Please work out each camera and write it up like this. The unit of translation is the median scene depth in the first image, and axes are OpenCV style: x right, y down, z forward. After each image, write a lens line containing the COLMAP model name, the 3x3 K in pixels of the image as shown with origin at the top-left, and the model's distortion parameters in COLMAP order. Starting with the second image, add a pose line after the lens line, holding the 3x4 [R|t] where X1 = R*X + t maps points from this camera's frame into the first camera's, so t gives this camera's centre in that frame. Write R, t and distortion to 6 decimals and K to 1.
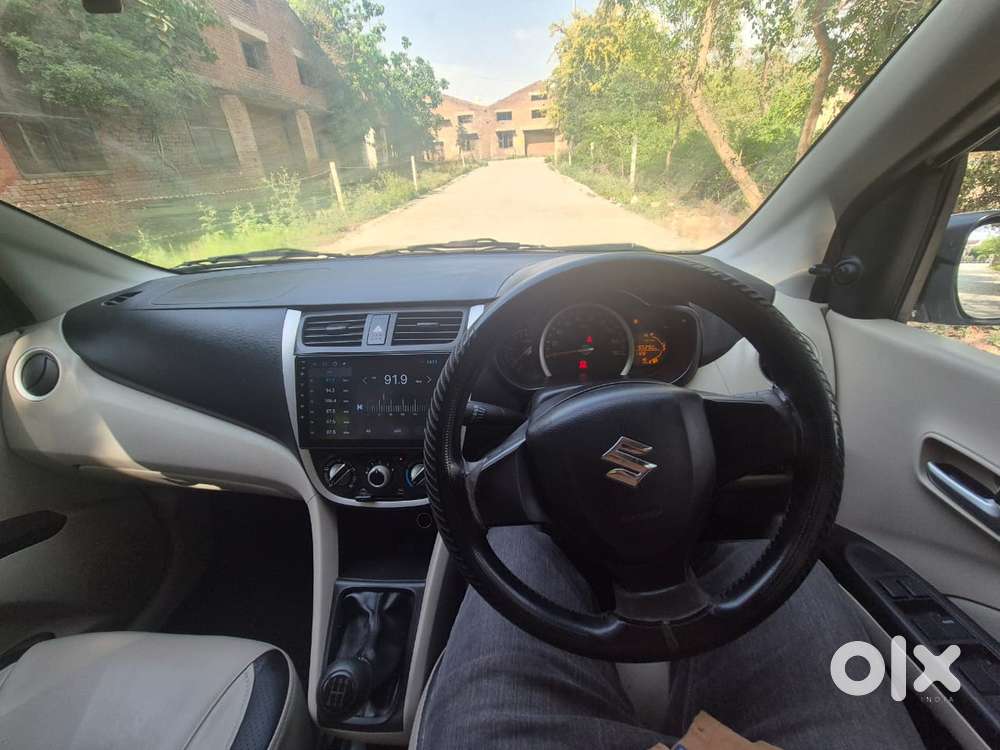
lens RADIAL K [[406.6, 0, 500.0], [0, 406.6, 375.0], [0, 0, 1]] dist [0.001731, 0.000383]
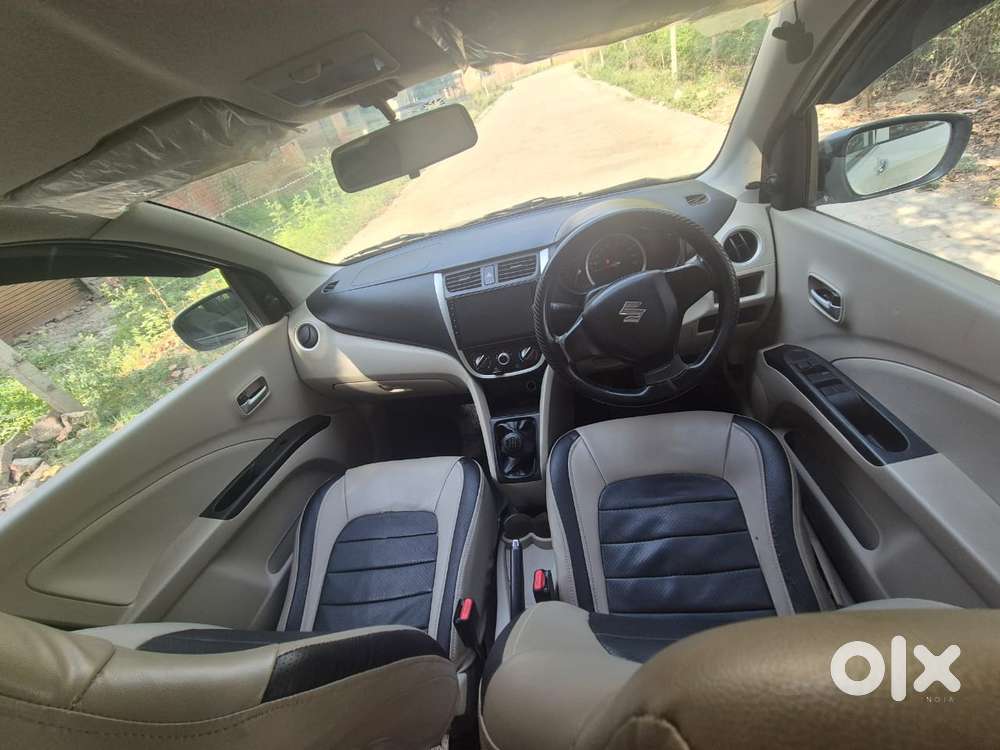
lens RADIAL K [[406.6, 0, 500.0], [0, 406.6, 375.0], [0, 0, 1]] dist [0.001731, 0.000383]
pose [[0.975334, -0.145978, -0.165572, -0.030353], [0.167844, 0.977627, 0.126784, 0.085096], [0.143360, -0.151447, 0.978014, -0.695104]]
